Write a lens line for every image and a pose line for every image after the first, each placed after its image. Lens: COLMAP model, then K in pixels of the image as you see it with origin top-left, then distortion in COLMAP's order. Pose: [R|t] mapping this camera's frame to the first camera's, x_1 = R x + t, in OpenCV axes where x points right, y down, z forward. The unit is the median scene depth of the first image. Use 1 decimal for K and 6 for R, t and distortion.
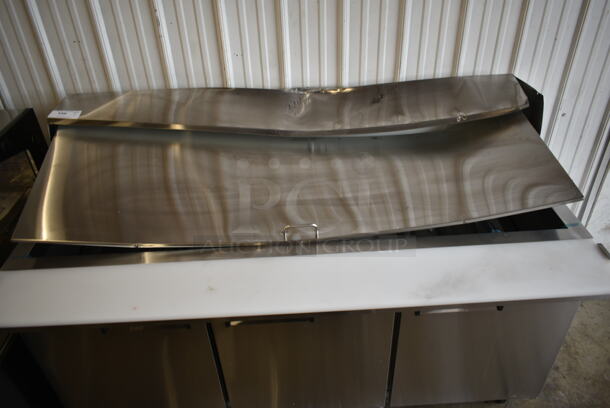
lens RADIAL K [[463.0, 0, 305.0], [0, 463.0, 204.0], [0, 0, 1]] dist [-0.010447, -0.004610]
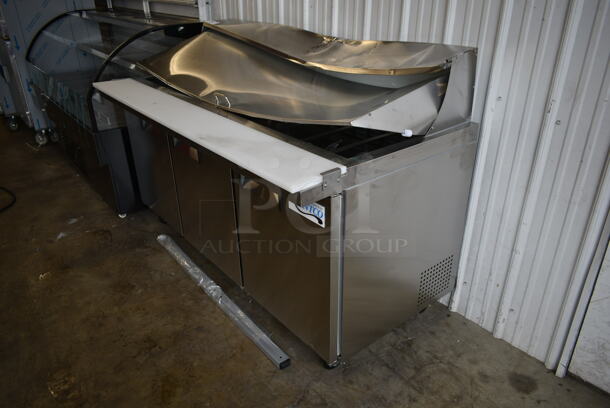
lens RADIAL K [[463.0, 0, 305.0], [0, 463.0, 204.0], [0, 0, 1]] dist [-0.010447, -0.004610]
pose [[0.599479, 0.384410, -0.702035, 0.994677], [-0.475632, 0.876542, 0.073813, 0.087554], [0.643738, 0.289661, 0.708306, 0.206187]]
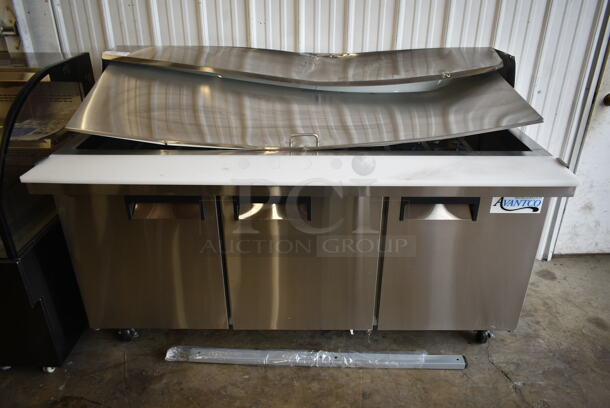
lens RADIAL K [[470.9, 0, 305.0], [0, 470.9, 204.0], [0, 0, 1]] dist [-0.013622, -0.004828]
pose [[0.998159, 0.056823, -0.021191, 0.019988], [-0.059357, 0.987016, -0.149251, 0.316568], [0.012435, 0.150234, 0.988572, -0.131565]]
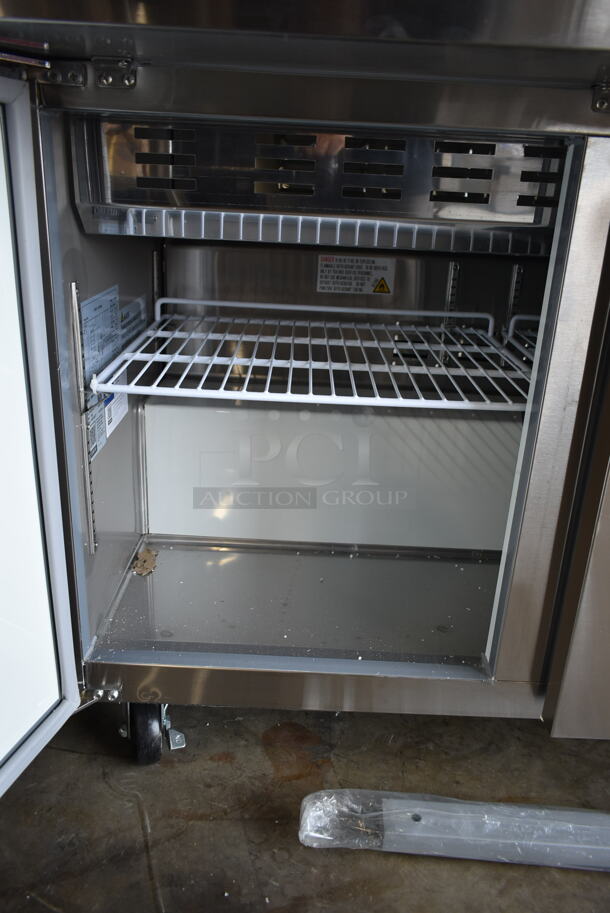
lens RADIAL K [[704.8, 0, 305.0], [0, 704.8, 456.5], [0, 0, 1]] dist [-0.013622, -0.004828]
pose [[0.995085, 0.096766, -0.021014, -0.318038], [-0.098992, 0.966923, -0.235075, 0.397086], [-0.002428, 0.236000, 0.971750, 0.504738]]
